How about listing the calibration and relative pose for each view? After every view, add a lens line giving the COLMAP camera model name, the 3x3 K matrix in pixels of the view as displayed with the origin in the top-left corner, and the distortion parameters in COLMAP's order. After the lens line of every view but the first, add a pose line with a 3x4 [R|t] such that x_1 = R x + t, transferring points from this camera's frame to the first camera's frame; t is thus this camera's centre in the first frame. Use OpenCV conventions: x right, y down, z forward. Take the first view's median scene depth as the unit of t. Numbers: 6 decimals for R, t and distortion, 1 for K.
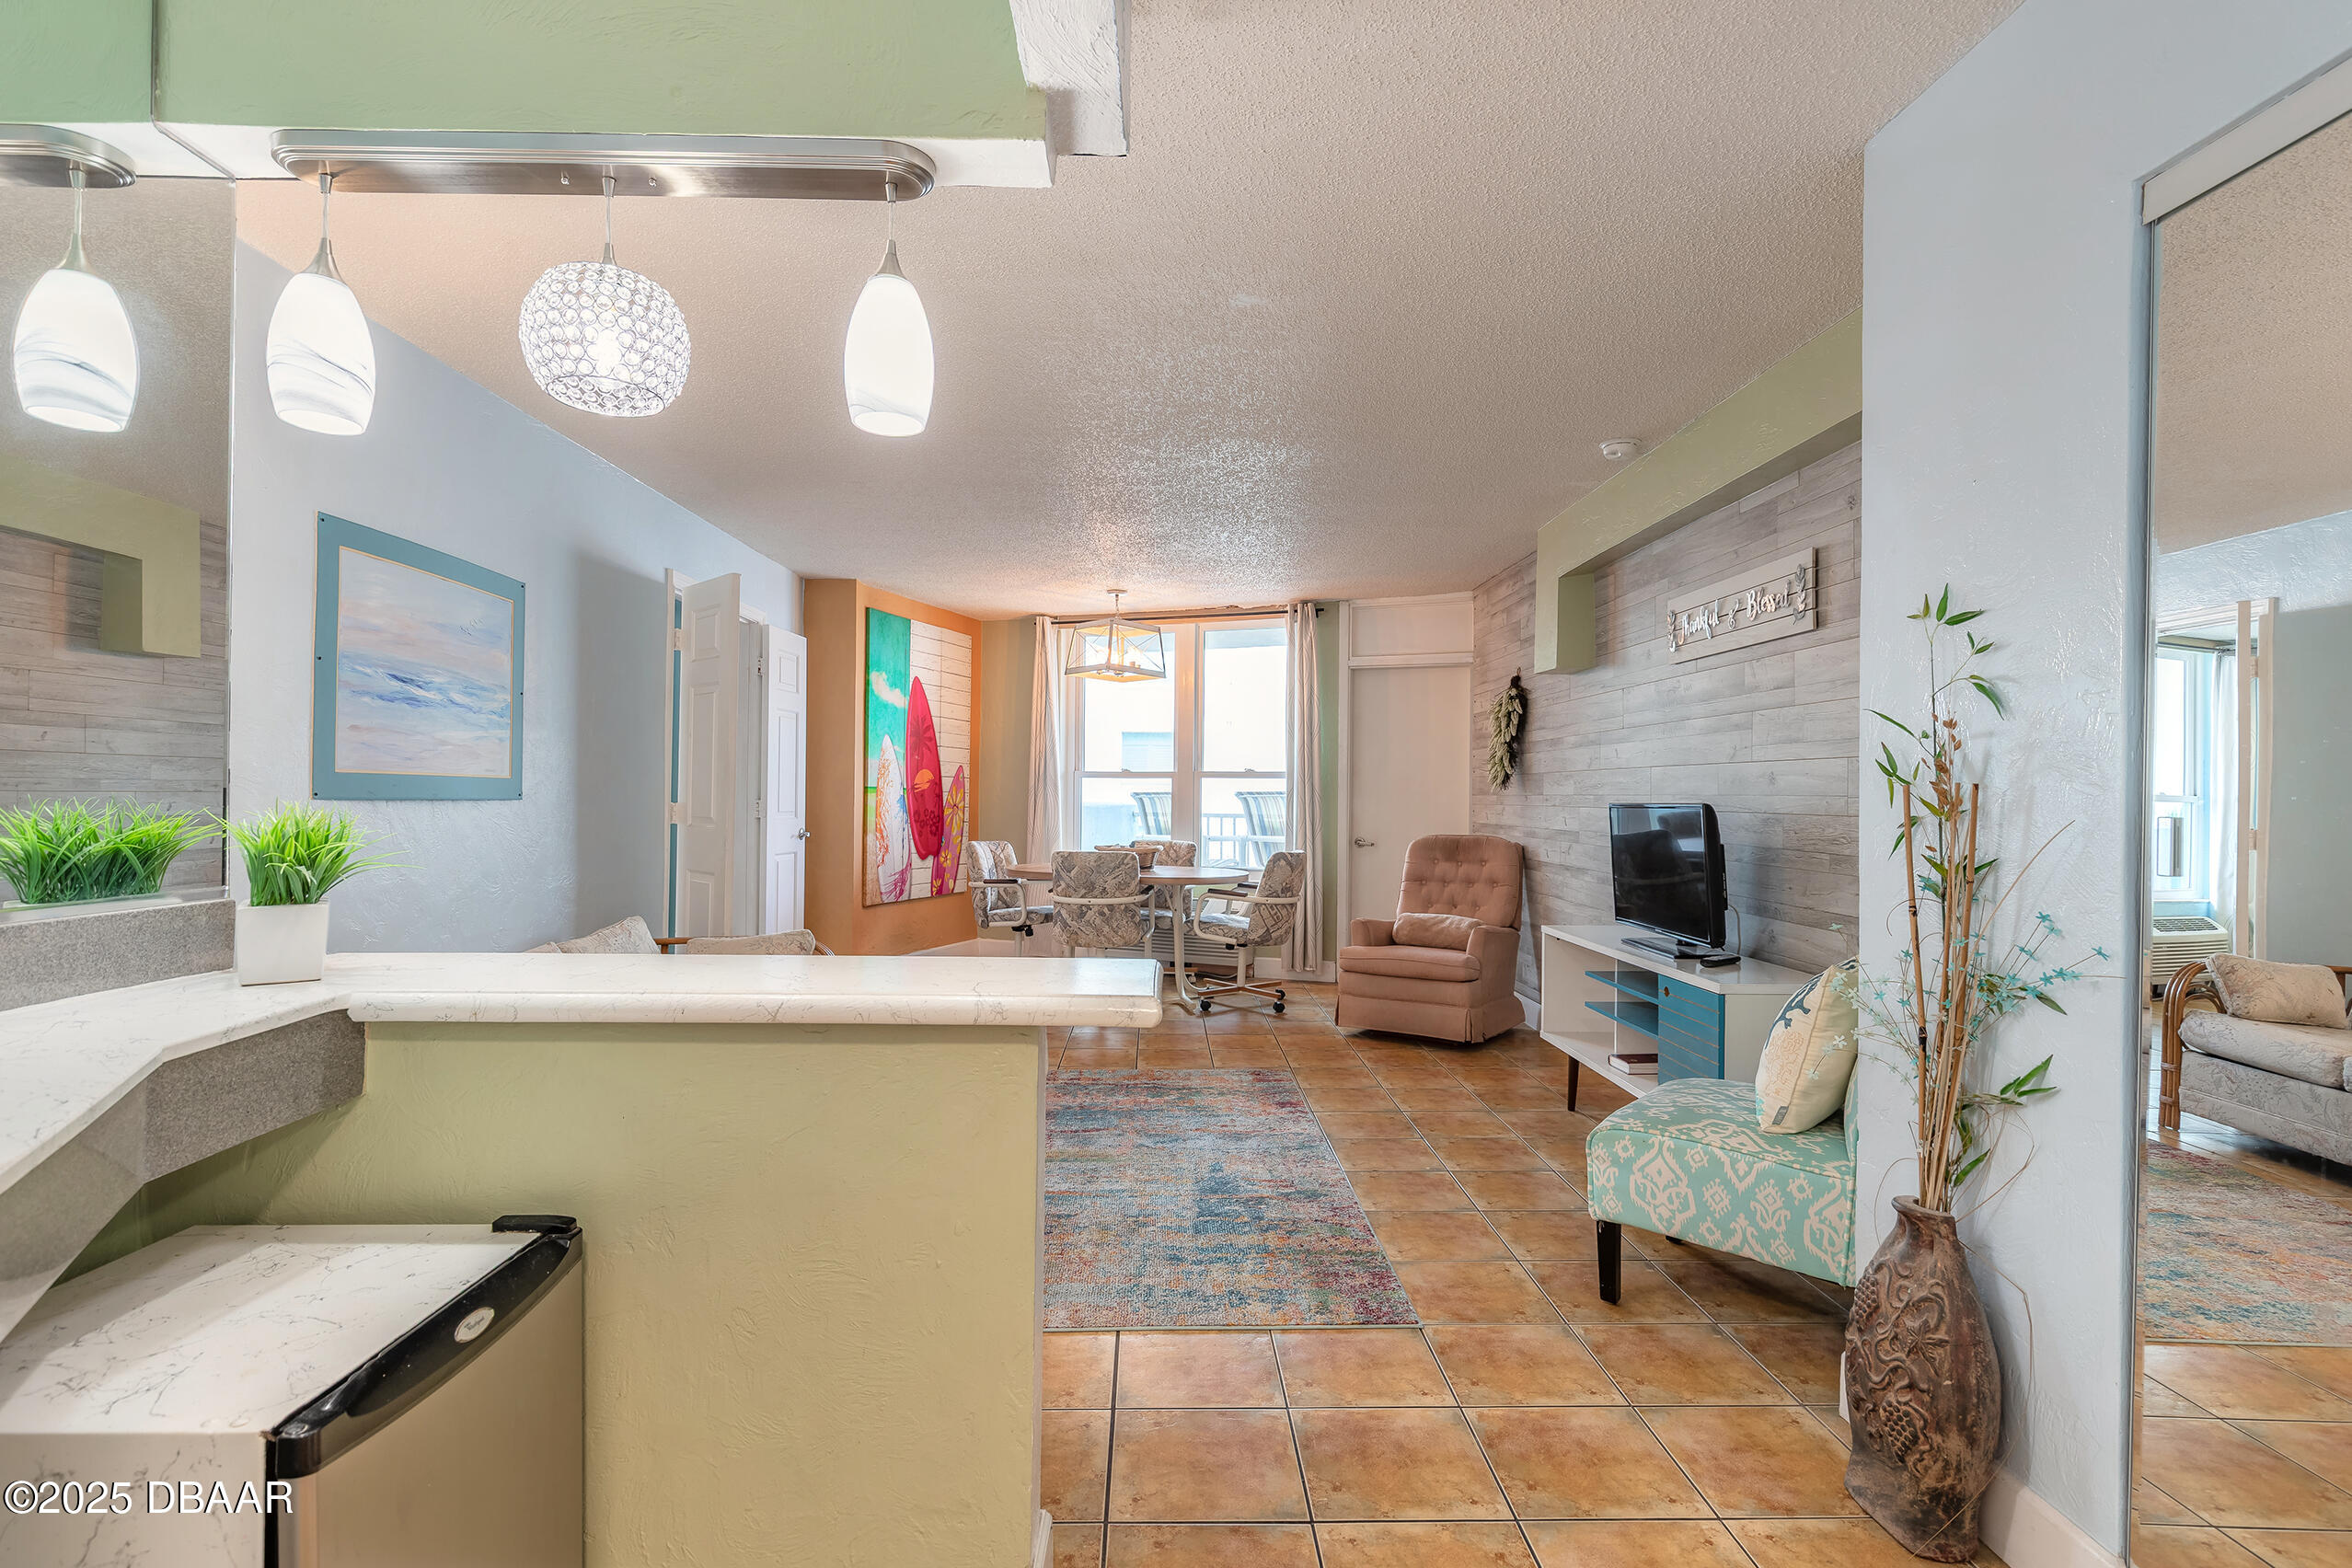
lens RADIAL K [[1126.6, 0, 1149.3], [0, 1126.6, 787.7], [0, 0, 1]] dist [0.001221, 0.000015]
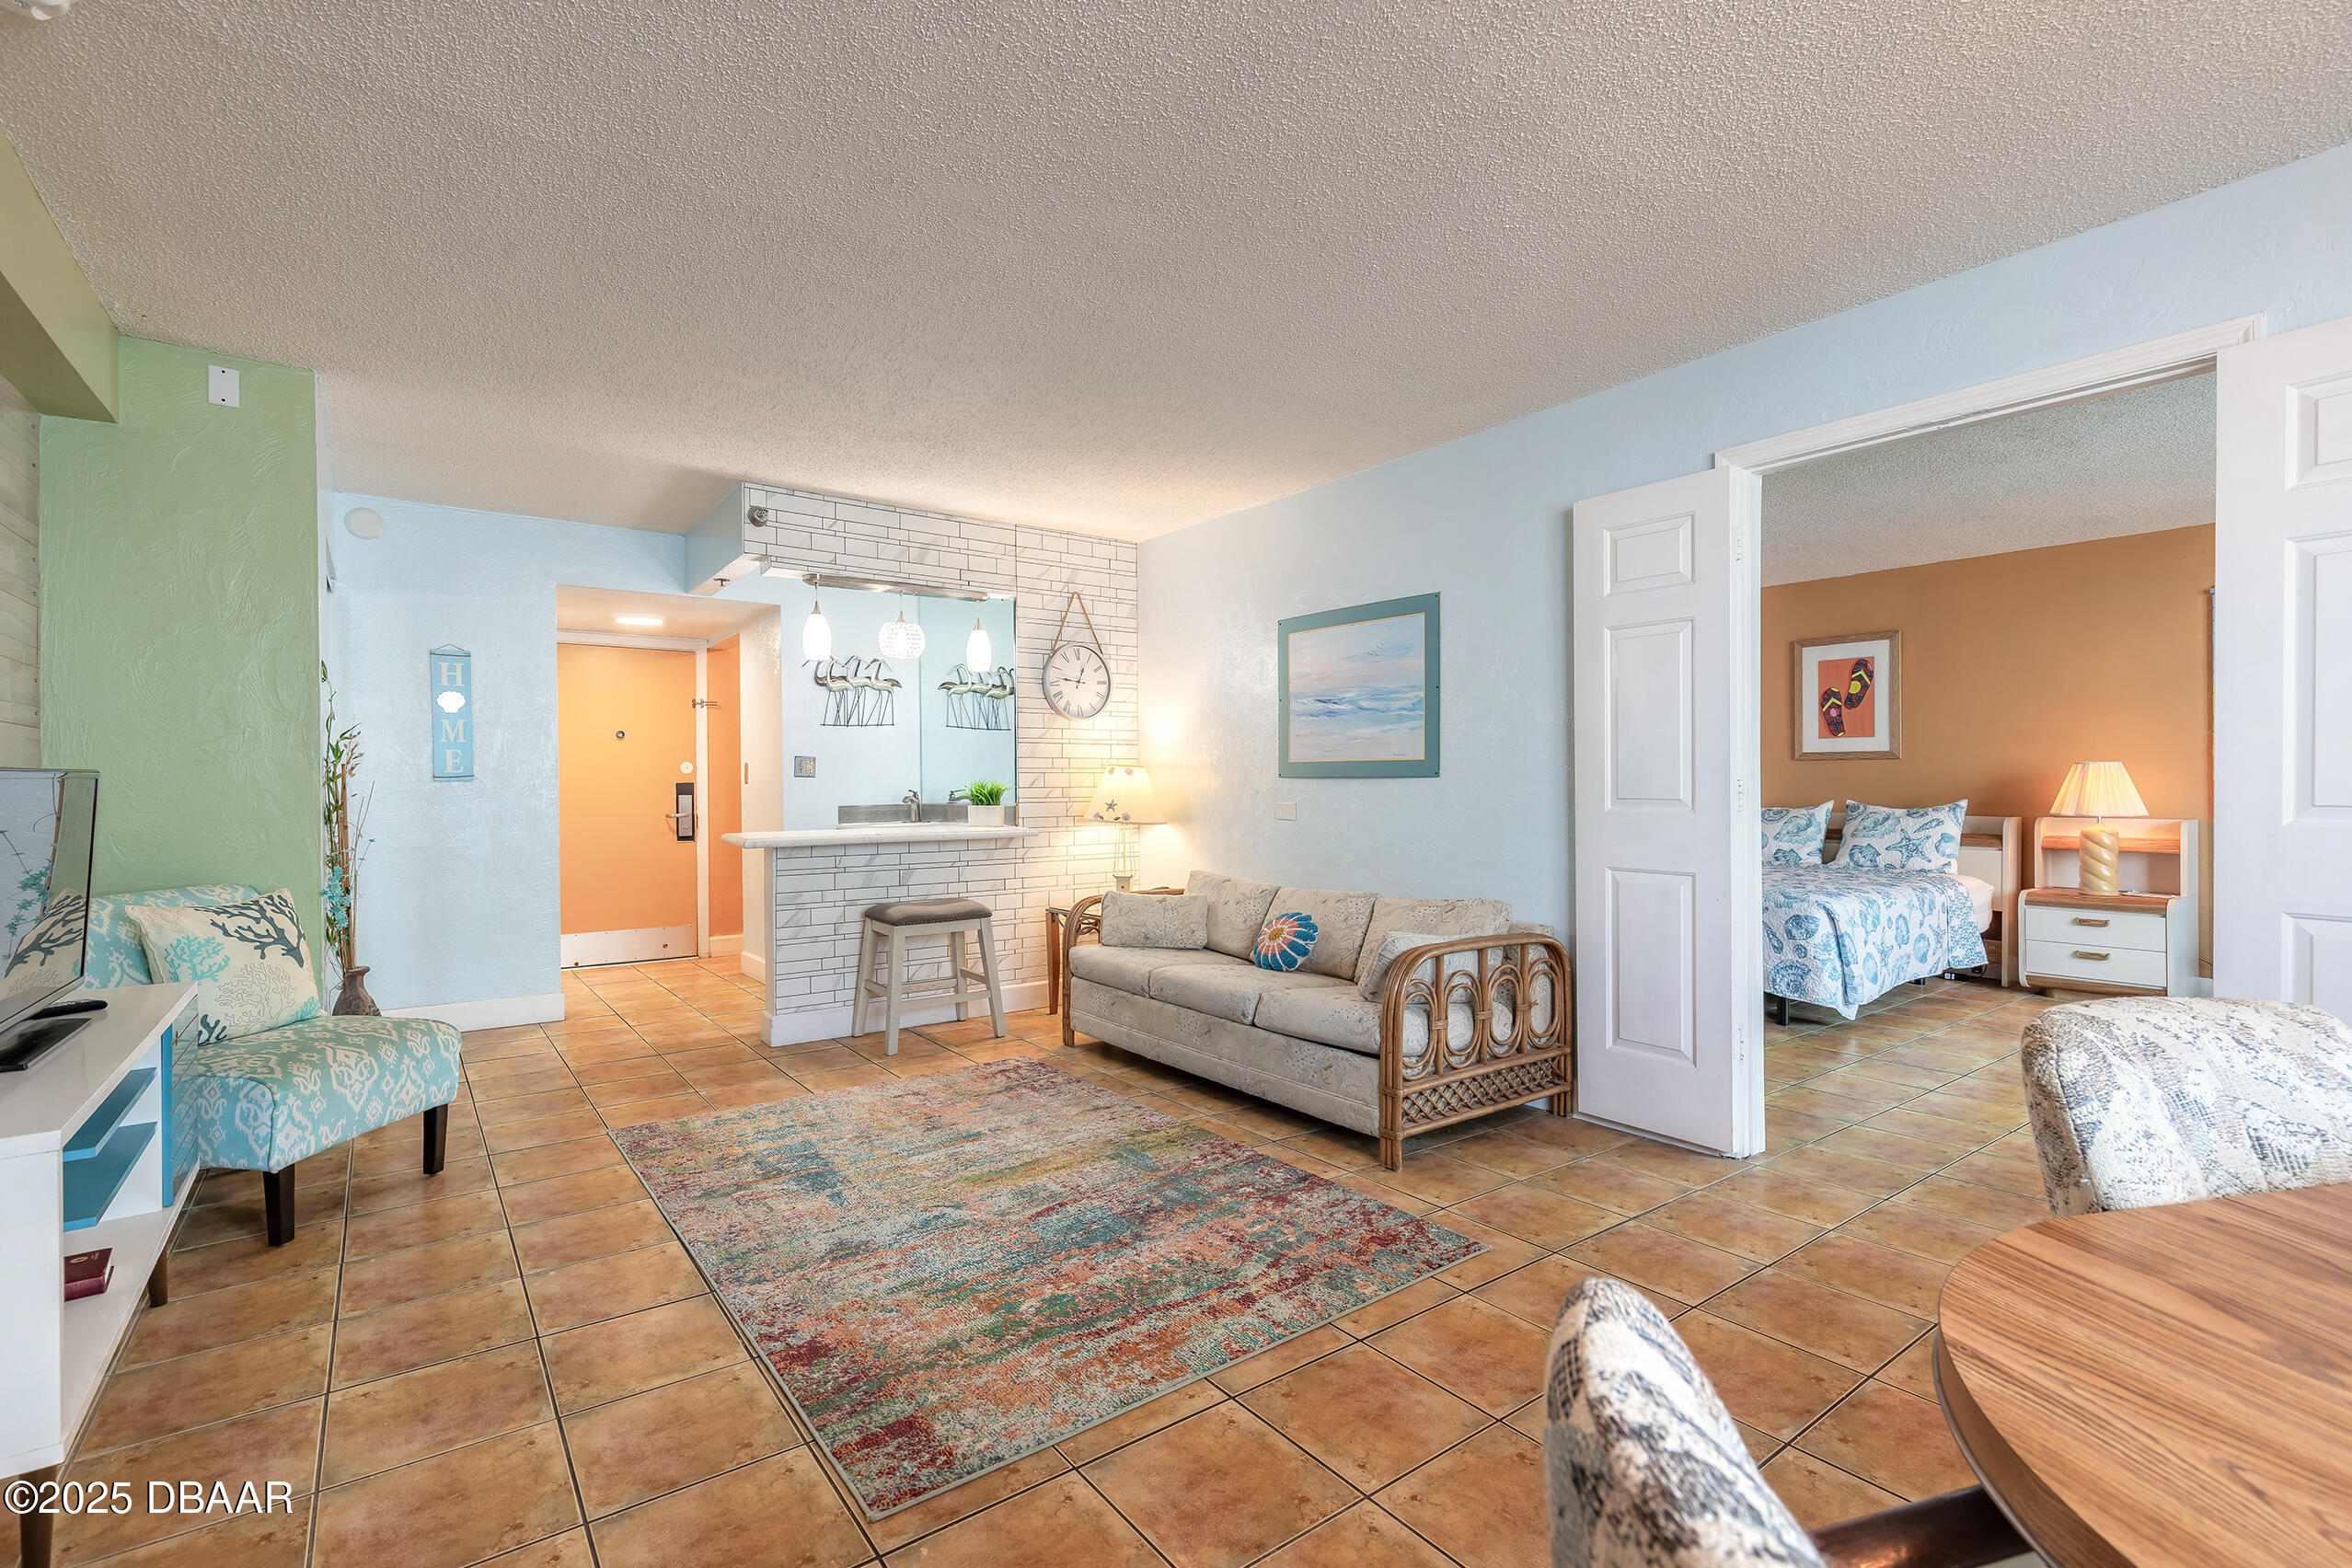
lens RADIAL K [[1048.1, 0, 1172.7], [0, 1048.1, 788.3], [0, 0, 1]] dist [0.006016, 0.000056]
pose [[-0.800833, -0.001029, -0.598886, 0.193509], [0.000470, 0.999997, -0.002347, 0.014790], [0.598887, -0.002161, -0.800831, 1.036786]]
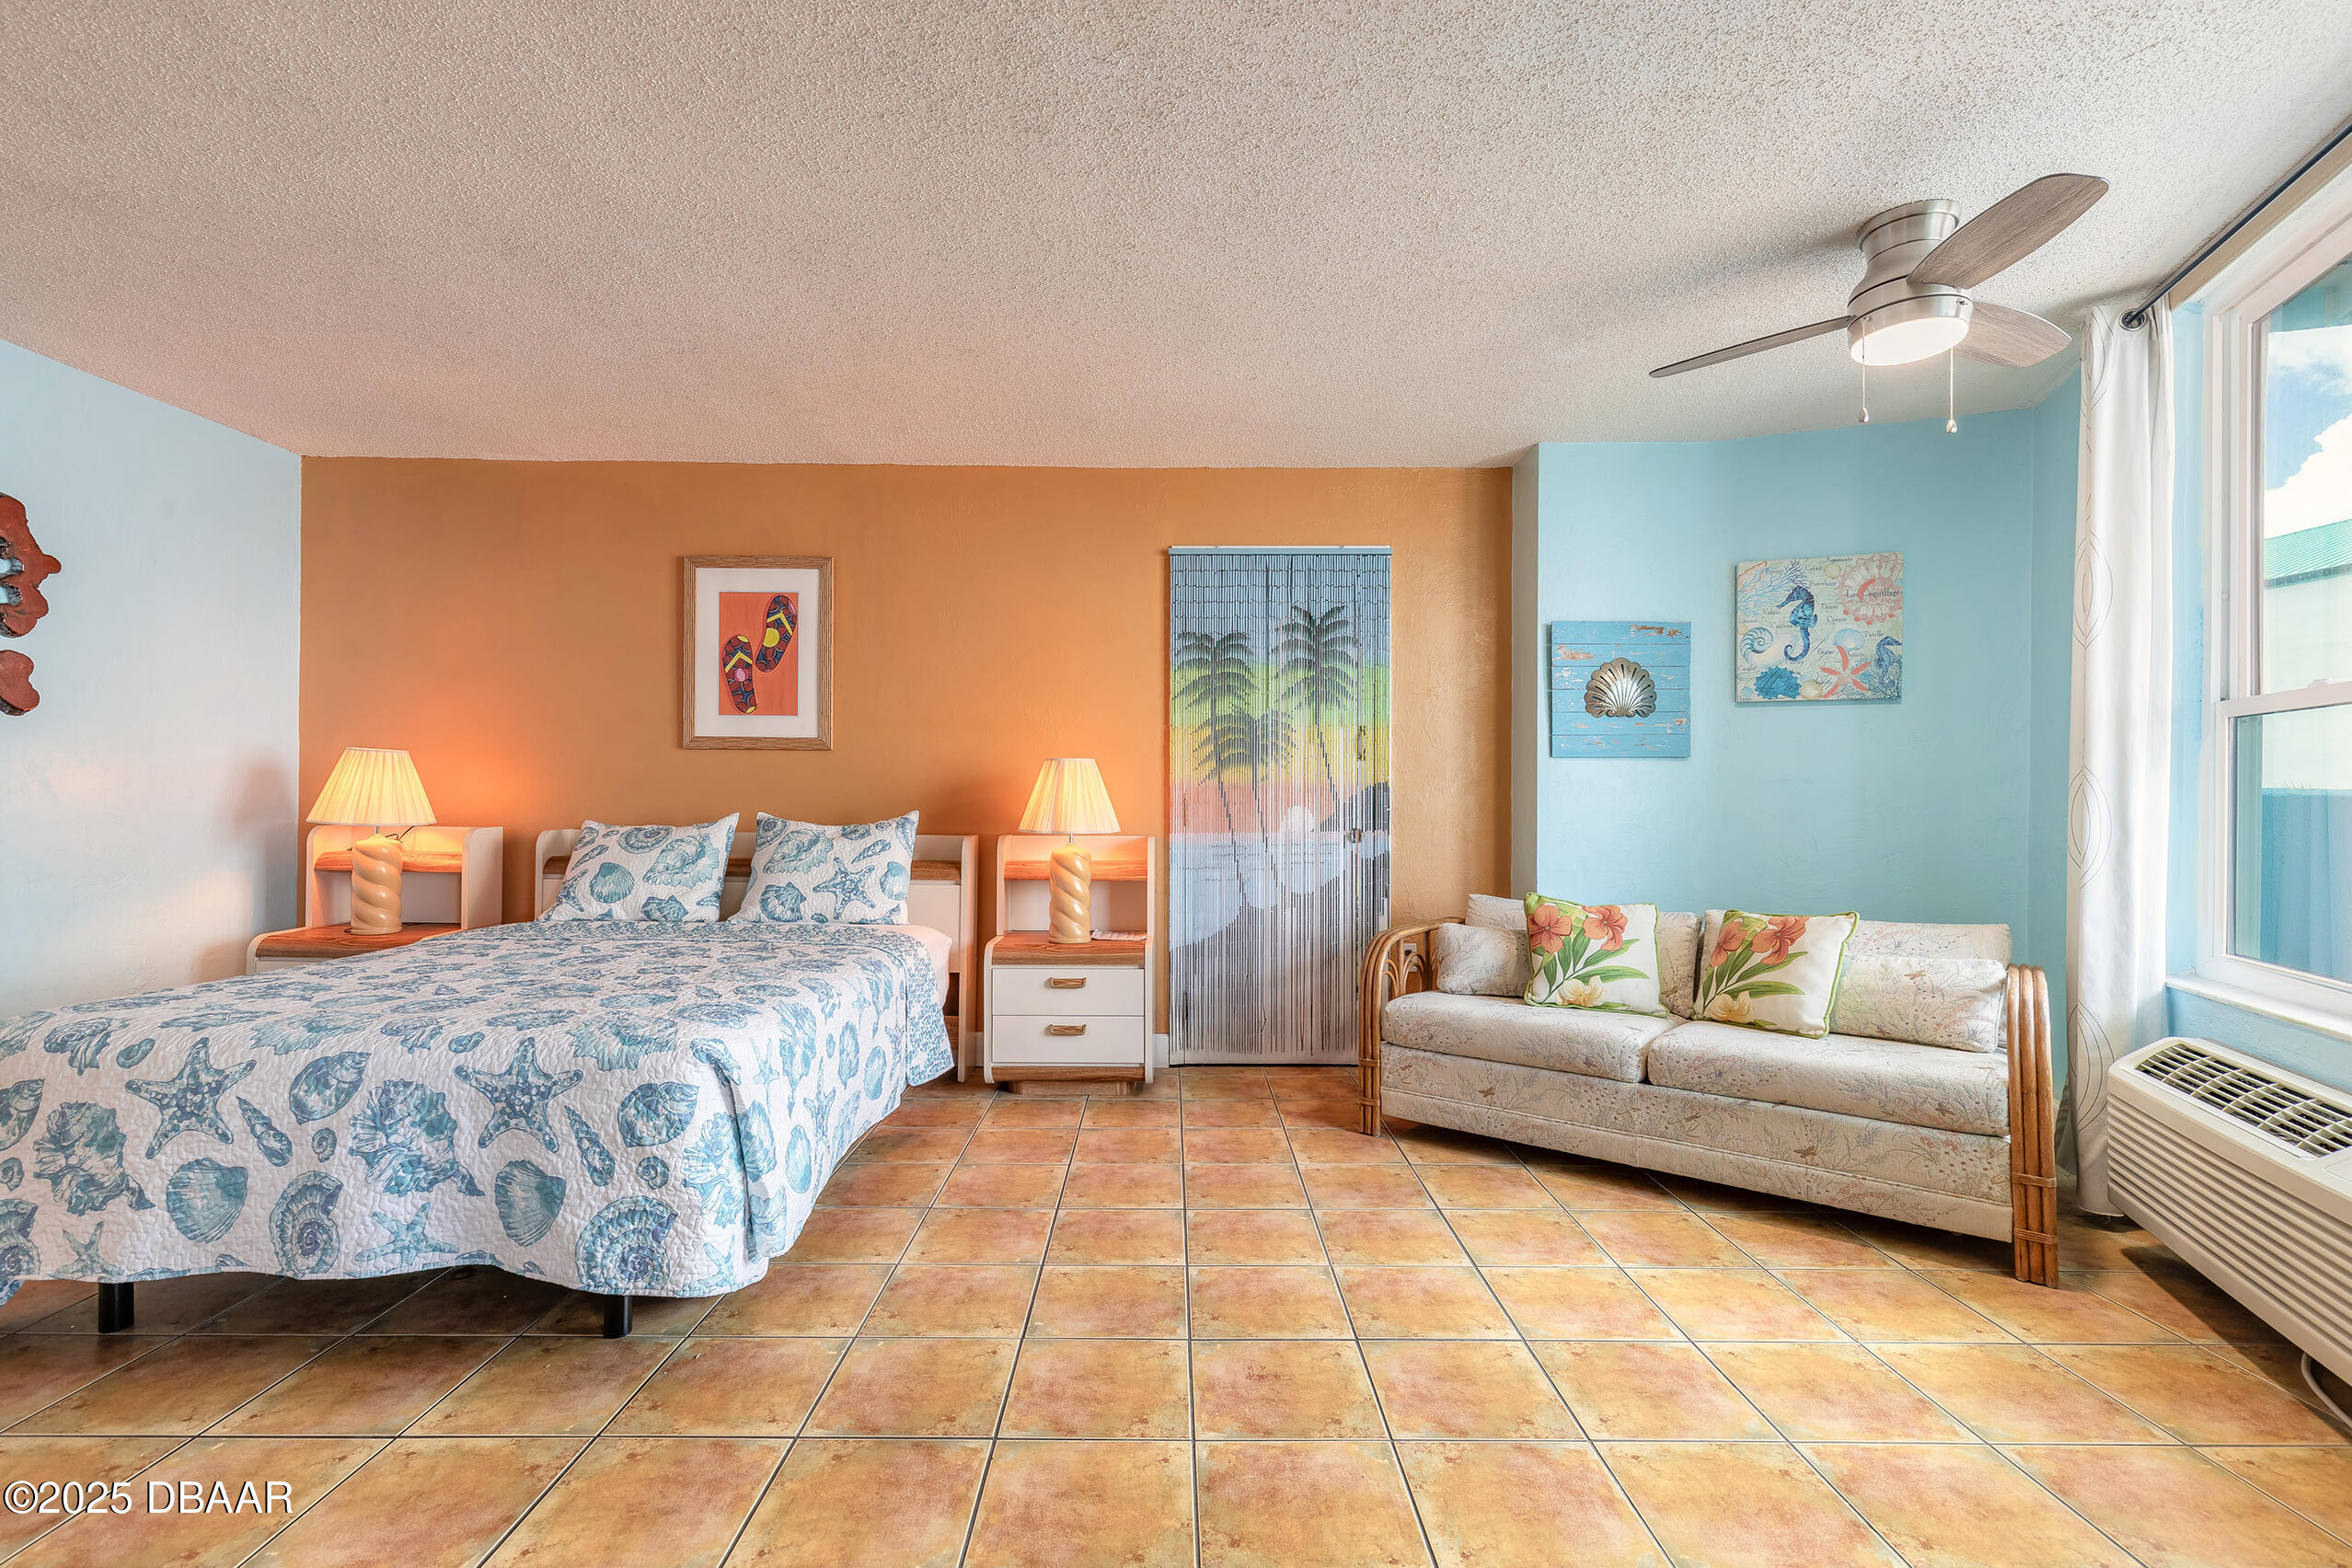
lens RADIAL K [[1048.1, 0, 1172.7], [0, 1048.1, 788.3], [0, 0, 1]] dist [0.006016, 0.000056]
pose [[0.019055, -0.019949, -0.999619, -0.372853], [-0.001775, 0.999799, -0.019987, 0.022821], [0.999817, 0.002156, 0.019015, 0.823923]]
